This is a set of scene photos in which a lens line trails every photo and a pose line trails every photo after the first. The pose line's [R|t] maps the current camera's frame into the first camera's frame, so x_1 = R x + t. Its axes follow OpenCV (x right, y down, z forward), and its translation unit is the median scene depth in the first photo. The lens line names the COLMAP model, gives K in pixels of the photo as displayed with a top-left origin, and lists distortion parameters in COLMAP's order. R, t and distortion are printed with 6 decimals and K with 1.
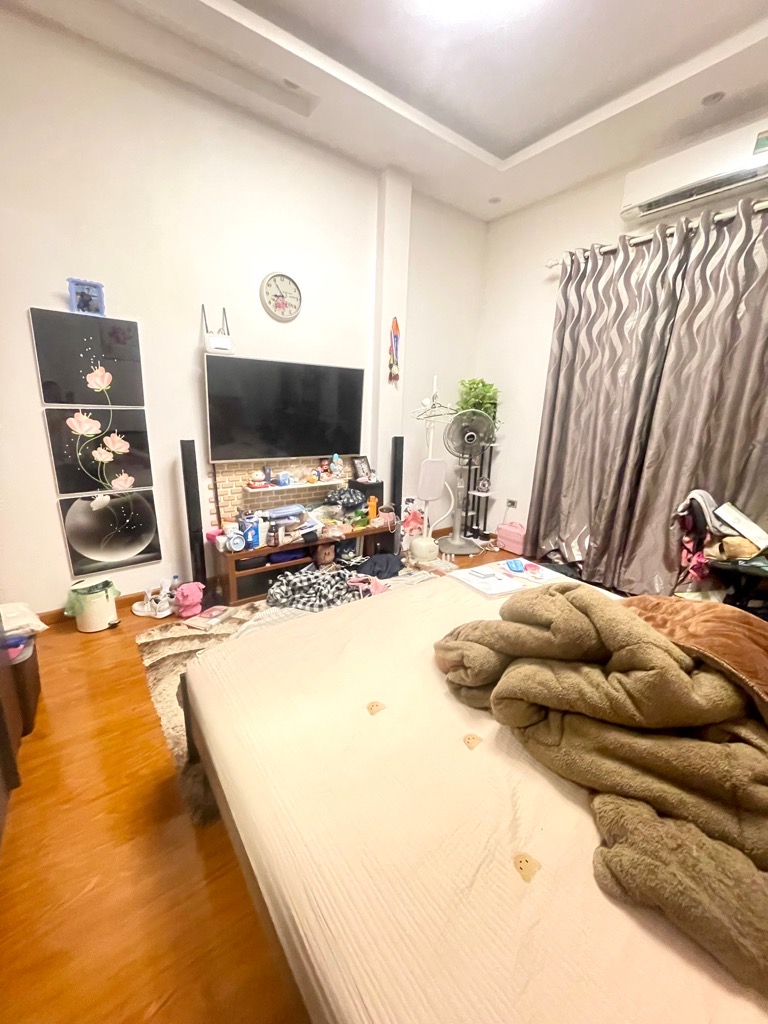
lens RADIAL K [[412.7, 0, 383.5], [0, 412.7, 510.1], [0, 0, 1]] dist [-0.002220, 0.001147]
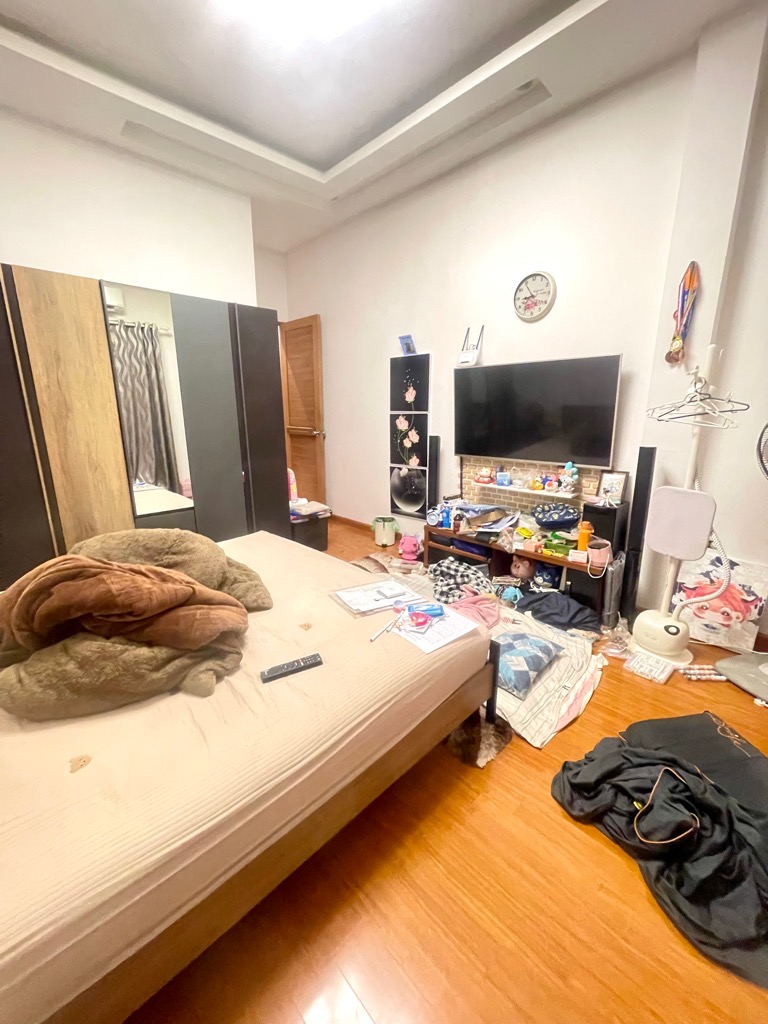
lens RADIAL K [[412.7, 0, 383.0], [0, 412.7, 513.3], [0, 0, 1]] dist [-0.002220, 0.001147]
pose [[0.122278, 0.208622, -0.970322, 0.879282], [-0.231807, 0.956622, 0.176465, -0.127373], [0.965046, 0.203350, 0.165334, 0.677357]]
